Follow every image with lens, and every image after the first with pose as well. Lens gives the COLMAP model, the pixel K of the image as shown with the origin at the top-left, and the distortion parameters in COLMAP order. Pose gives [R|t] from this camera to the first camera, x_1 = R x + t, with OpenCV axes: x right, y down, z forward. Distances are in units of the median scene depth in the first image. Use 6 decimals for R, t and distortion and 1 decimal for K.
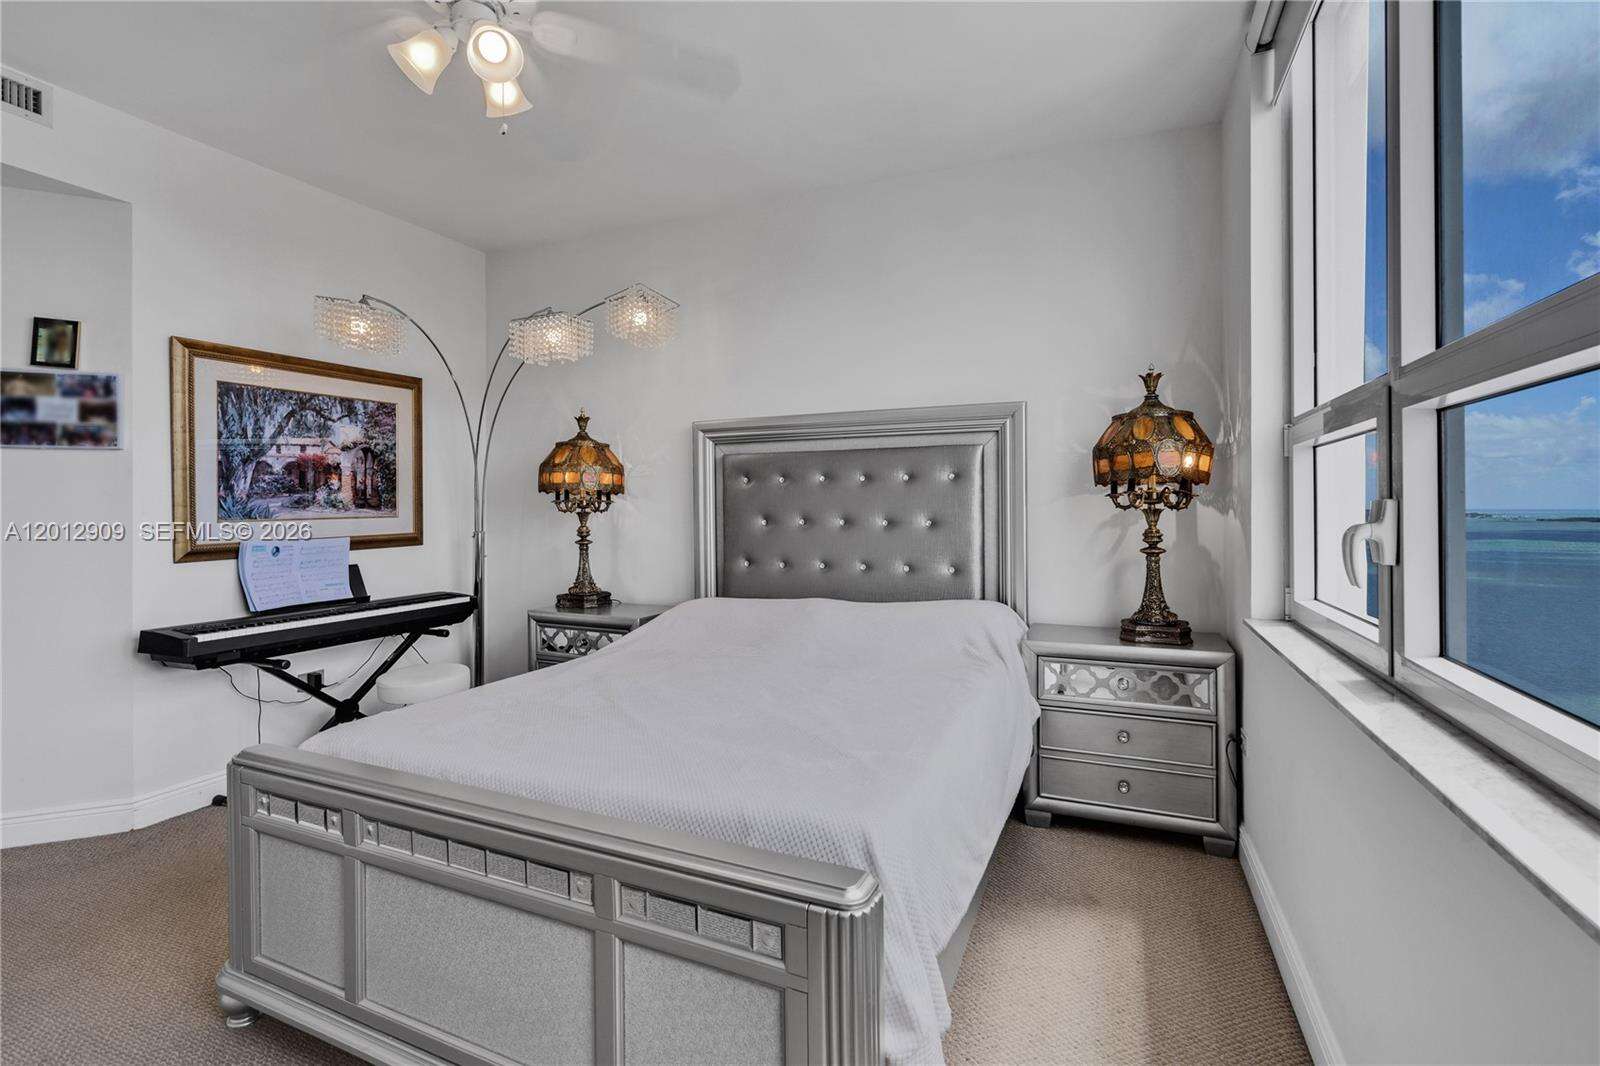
lens RADIAL K [[561.6, 0, 801.3], [0, 561.6, 548.9], [0, 0, 1]] dist [0.000022, -0.000018]
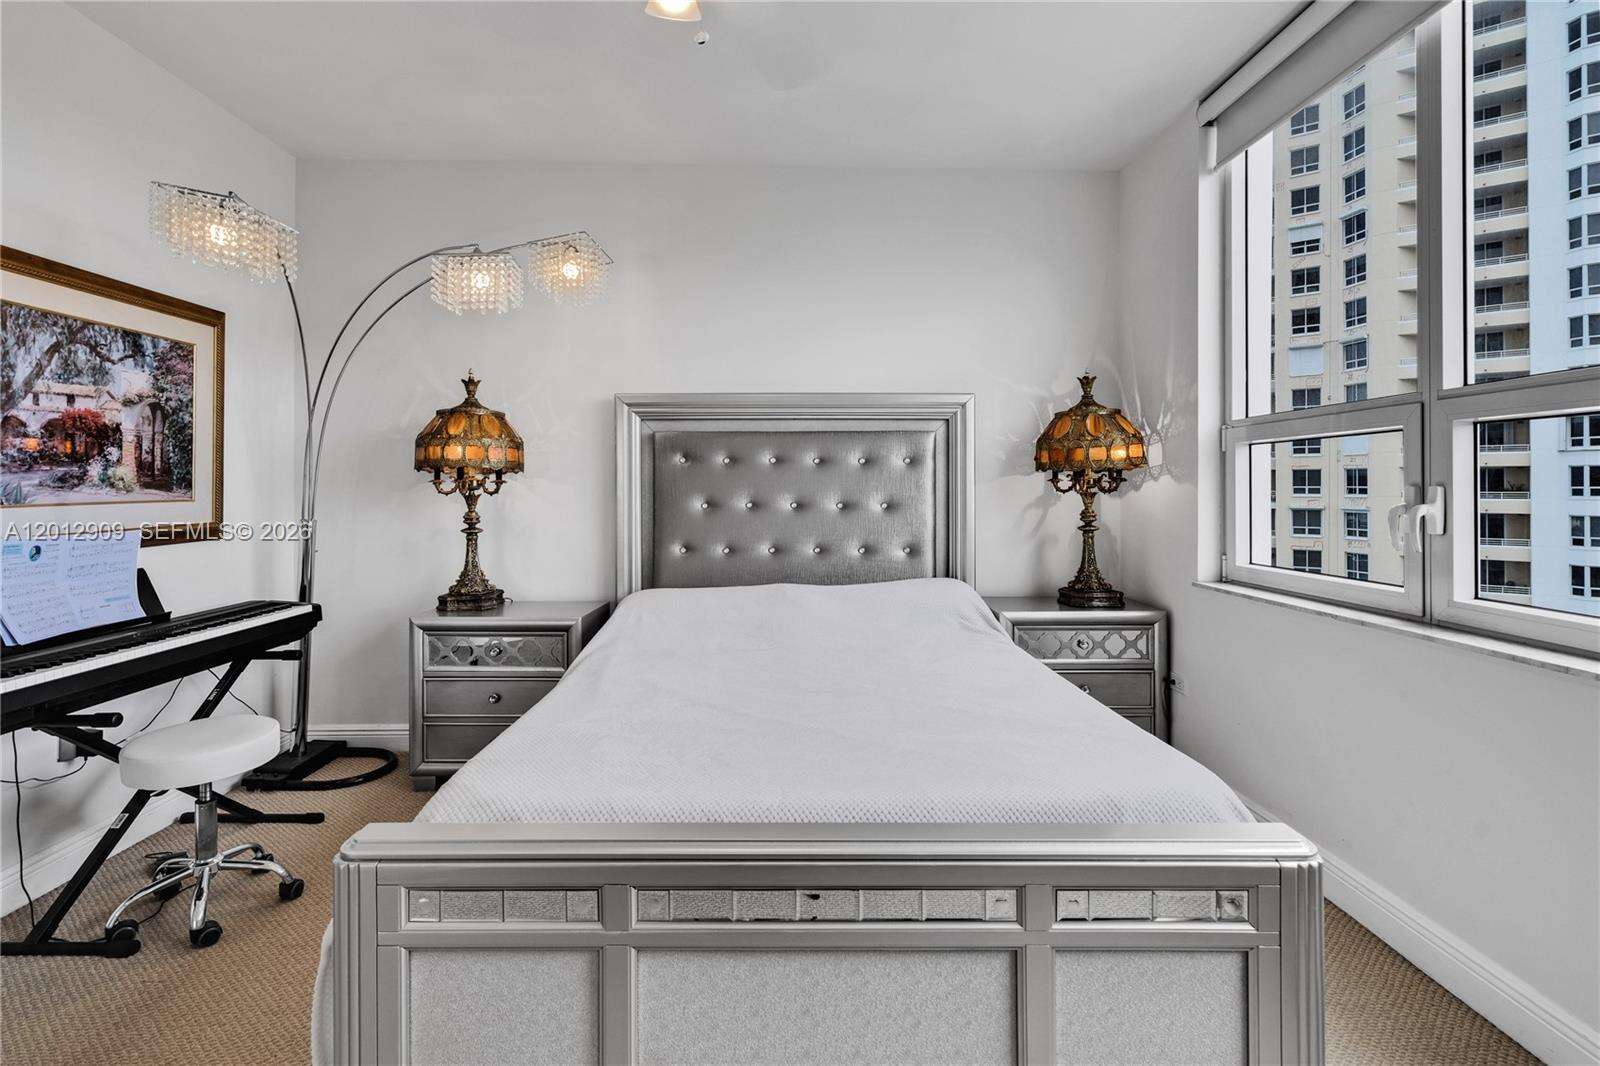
lens RADIAL K [[572.2, 0, 798.4], [0, 572.2, 527.2], [0, 0, 1]] dist [0.001044, 0.000087]
pose [[0.945210, -0.017130, 0.326015, -0.255557], [0.020068, 0.999783, -0.005650, -0.003524], [-0.325847, 0.011883, 0.945348, 0.056163]]
